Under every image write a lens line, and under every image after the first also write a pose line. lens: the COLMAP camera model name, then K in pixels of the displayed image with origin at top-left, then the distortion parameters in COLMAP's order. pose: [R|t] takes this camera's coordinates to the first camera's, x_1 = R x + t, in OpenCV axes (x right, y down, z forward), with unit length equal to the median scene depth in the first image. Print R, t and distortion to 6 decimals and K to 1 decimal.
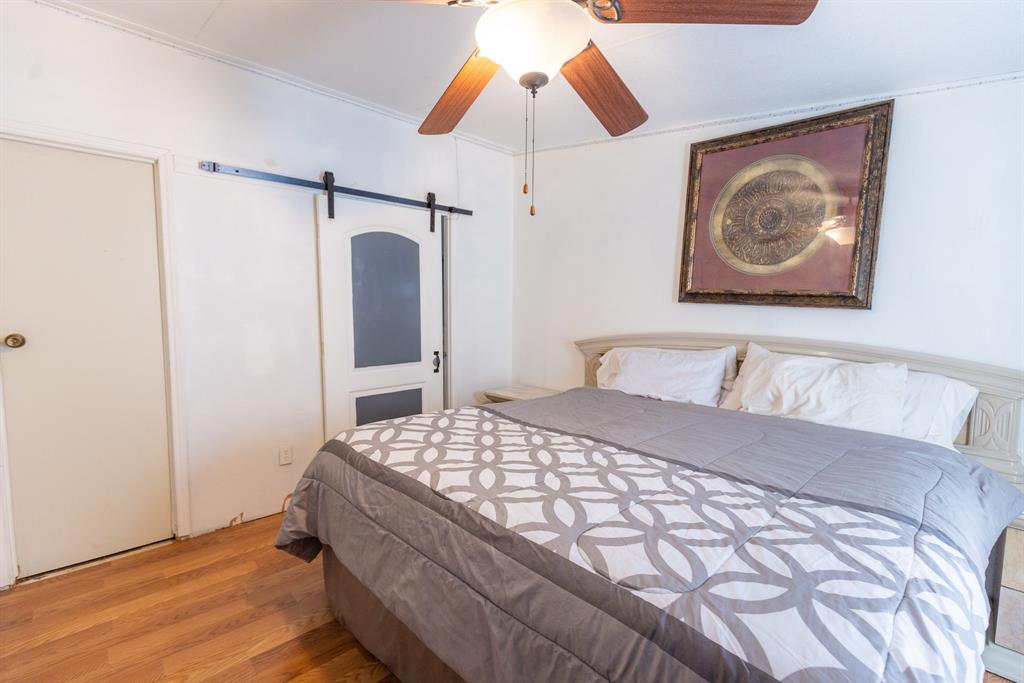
lens RADIAL K [[466.8, 0, 515.9], [0, 466.8, 341.5], [0, 0, 1]] dist [0.002130, 0.000323]
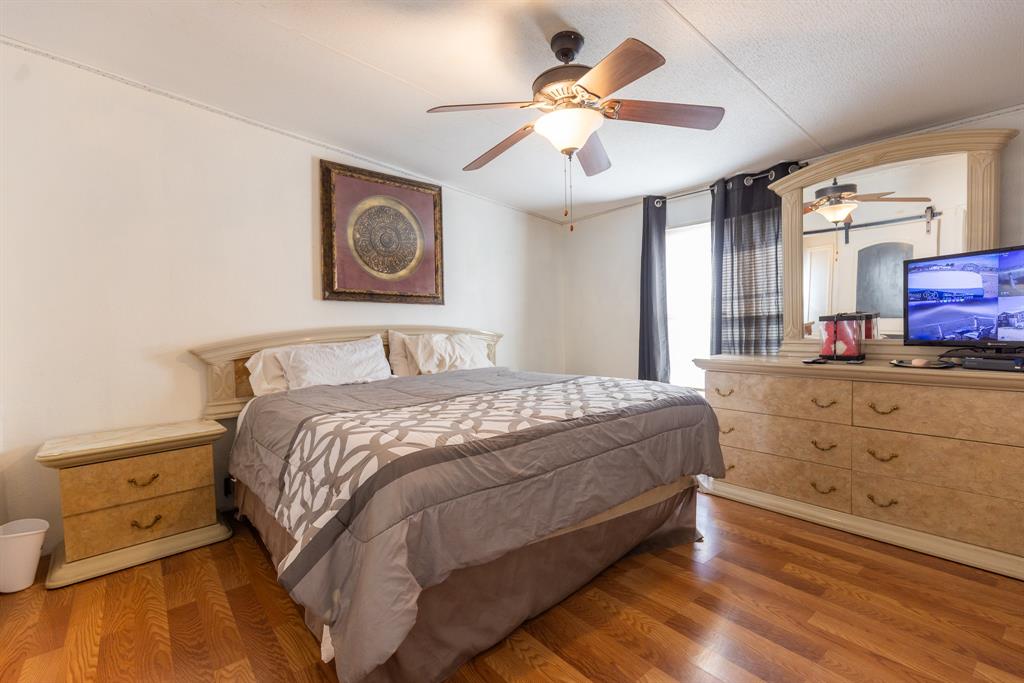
lens RADIAL K [[466.8, 0, 515.9], [0, 466.8, 341.5], [0, 0, 1]] dist [0.002130, 0.000323]
pose [[0.061941, -0.053530, 0.996643, -0.828320], [0.107083, 0.993153, 0.046687, 0.010700], [-0.992319, 0.103832, 0.067249, 0.566559]]
